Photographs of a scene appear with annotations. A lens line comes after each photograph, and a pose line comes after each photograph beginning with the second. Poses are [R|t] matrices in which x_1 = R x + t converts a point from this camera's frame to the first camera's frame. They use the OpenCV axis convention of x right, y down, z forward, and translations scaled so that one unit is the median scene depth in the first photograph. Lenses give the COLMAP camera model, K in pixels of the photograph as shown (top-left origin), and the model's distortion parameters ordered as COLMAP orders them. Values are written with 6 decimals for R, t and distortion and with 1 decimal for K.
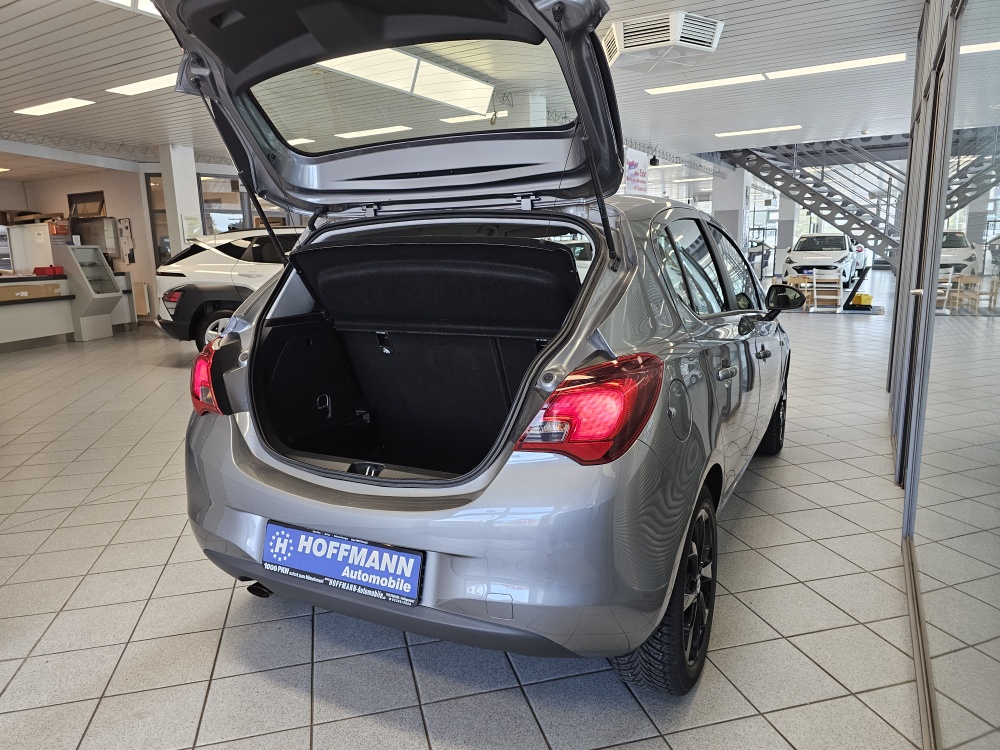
lens RADIAL K [[682.2, 0, 502.6], [0, 682.2, 371.7], [0, 0, 1]] dist [0.035130, -0.047300]
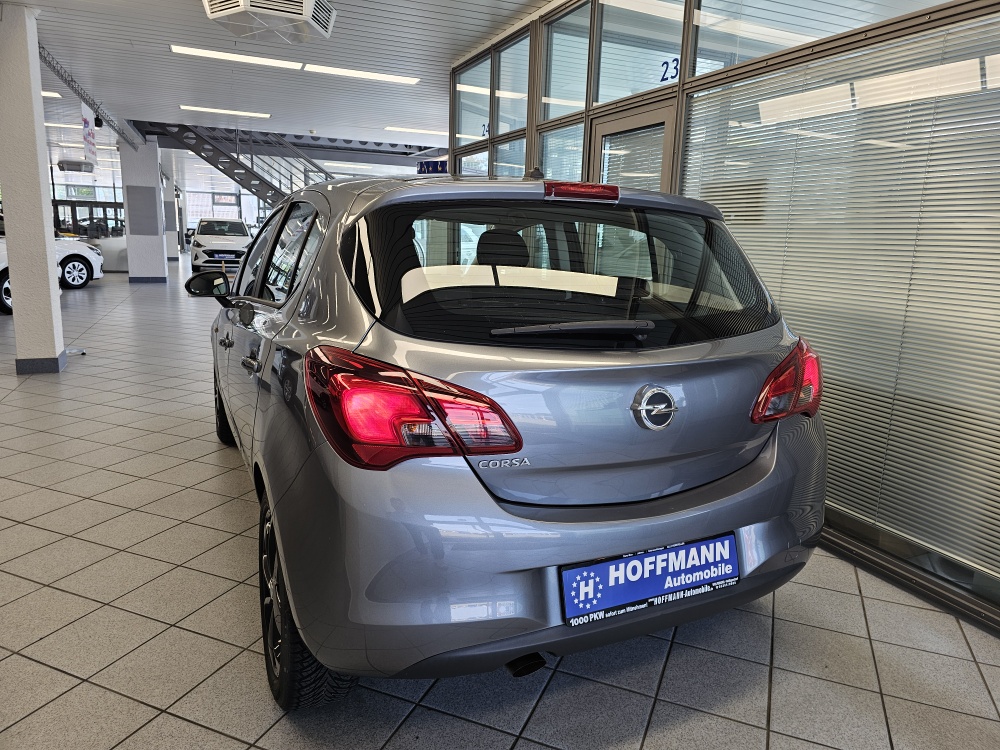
lens RADIAL K [[682.2, 0, 506.9], [0, 682.2, 355.5], [0, 0, 1]] dist [0.035130, -0.047300]
pose [[0.587073, -0.092060, 0.804282, -1.054318], [0.091239, 0.994707, 0.047258, -0.079225], [-0.804376, 0.045638, 0.592365, 0.591620]]
